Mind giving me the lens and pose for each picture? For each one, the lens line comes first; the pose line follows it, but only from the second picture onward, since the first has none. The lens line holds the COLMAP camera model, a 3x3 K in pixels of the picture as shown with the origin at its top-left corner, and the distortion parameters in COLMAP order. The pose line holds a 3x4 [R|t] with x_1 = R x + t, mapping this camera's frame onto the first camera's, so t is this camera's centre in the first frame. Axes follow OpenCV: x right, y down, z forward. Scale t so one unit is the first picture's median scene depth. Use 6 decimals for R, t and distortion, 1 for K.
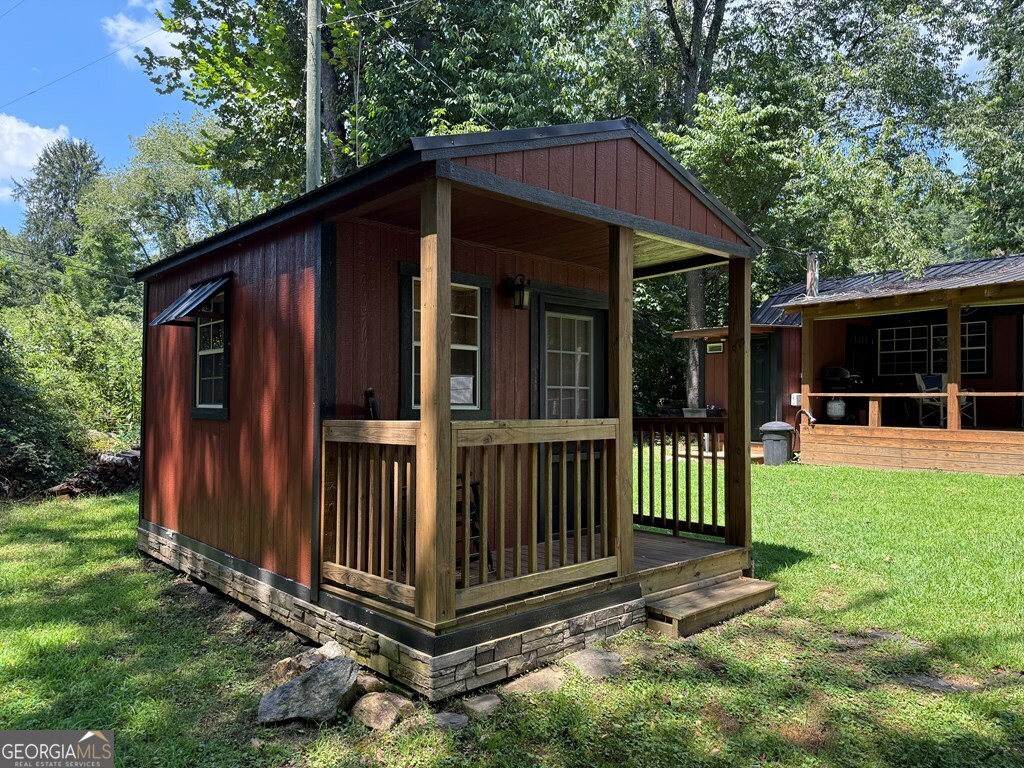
lens RADIAL K [[719.2, 0, 513.6], [0, 719.2, 389.5], [0, 0, 1]] dist [0.051692, -0.071882]
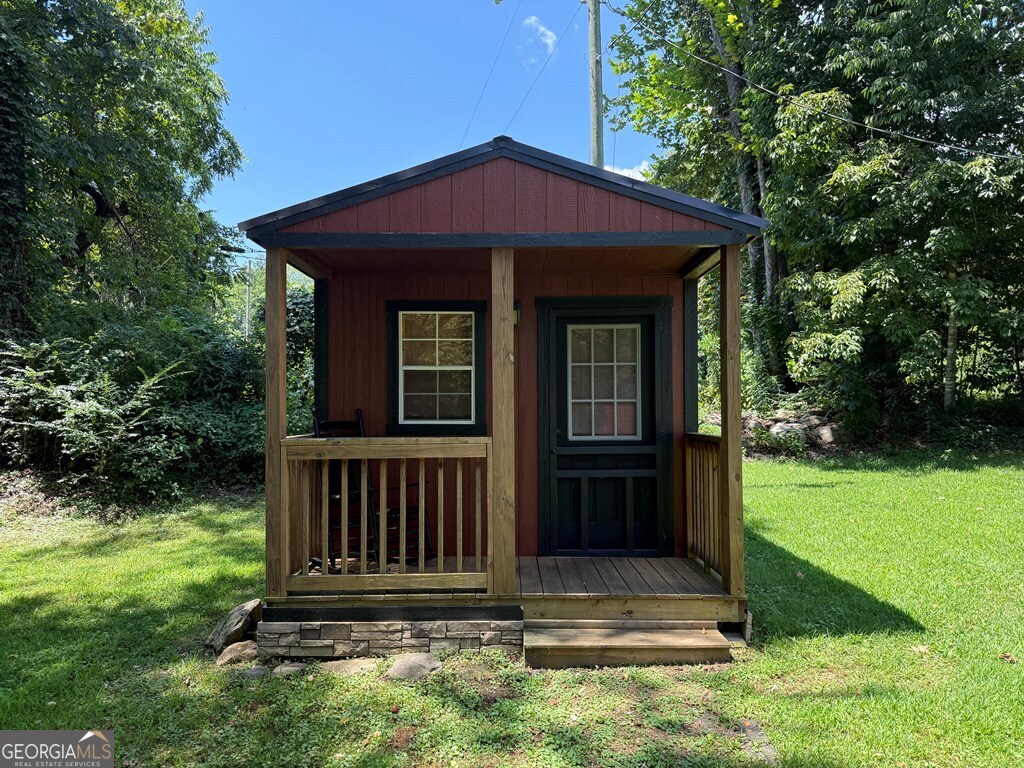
lens RADIAL K [[719.2, 0, 513.6], [0, 719.2, 389.5], [0, 0, 1]] dist [0.051692, -0.071882]
pose [[0.738918, -0.016837, -0.673585, 0.850941], [0.020803, 0.999781, -0.002169, -0.024485], [0.673474, -0.012410, 0.739106, 0.275947]]
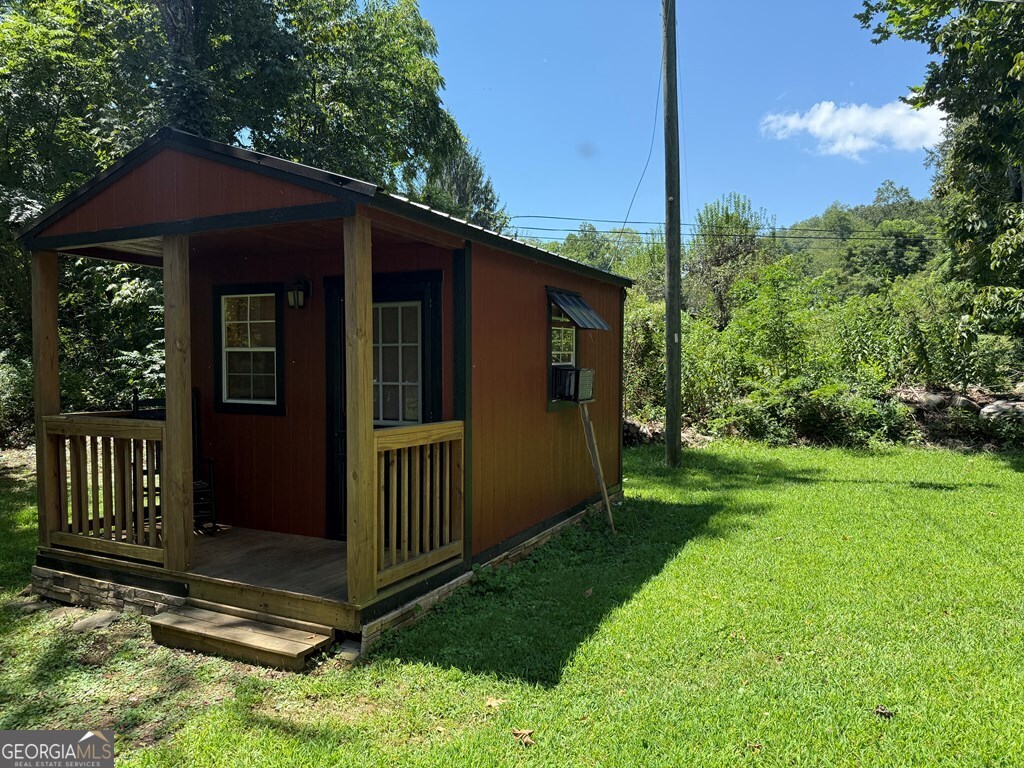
lens RADIAL K [[719.2, 0, 513.6], [0, 719.2, 389.5], [0, 0, 1]] dist [0.051692, -0.071882]
pose [[0.362298, 0.033412, -0.931463, 1.320971], [0.021205, 0.998803, 0.044075, -0.043368], [0.931821, -0.035720, 0.361156, 1.093633]]
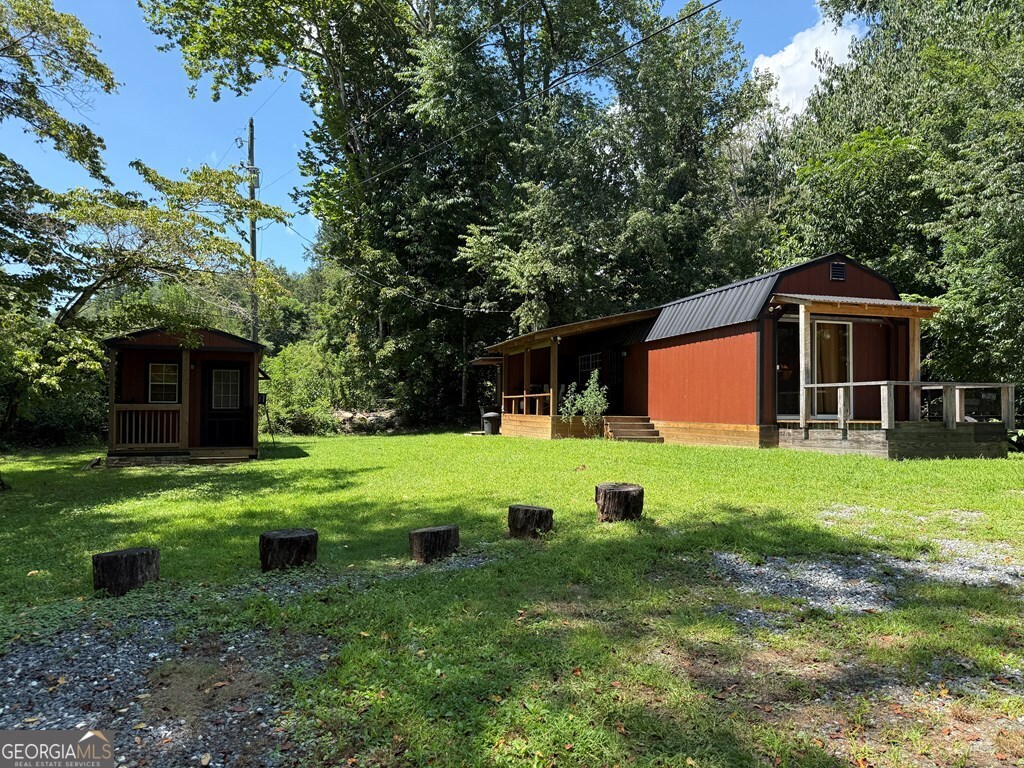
lens RADIAL K [[719.2, 0, 513.6], [0, 719.2, 389.5], [0, 0, 1]] dist [0.051692, -0.071882]
pose [[0.926345, -0.018937, -0.376201, 2.984566], [0.014950, 0.999797, -0.013515, 0.041240], [0.376380, 0.006895, 0.926440, -1.669896]]
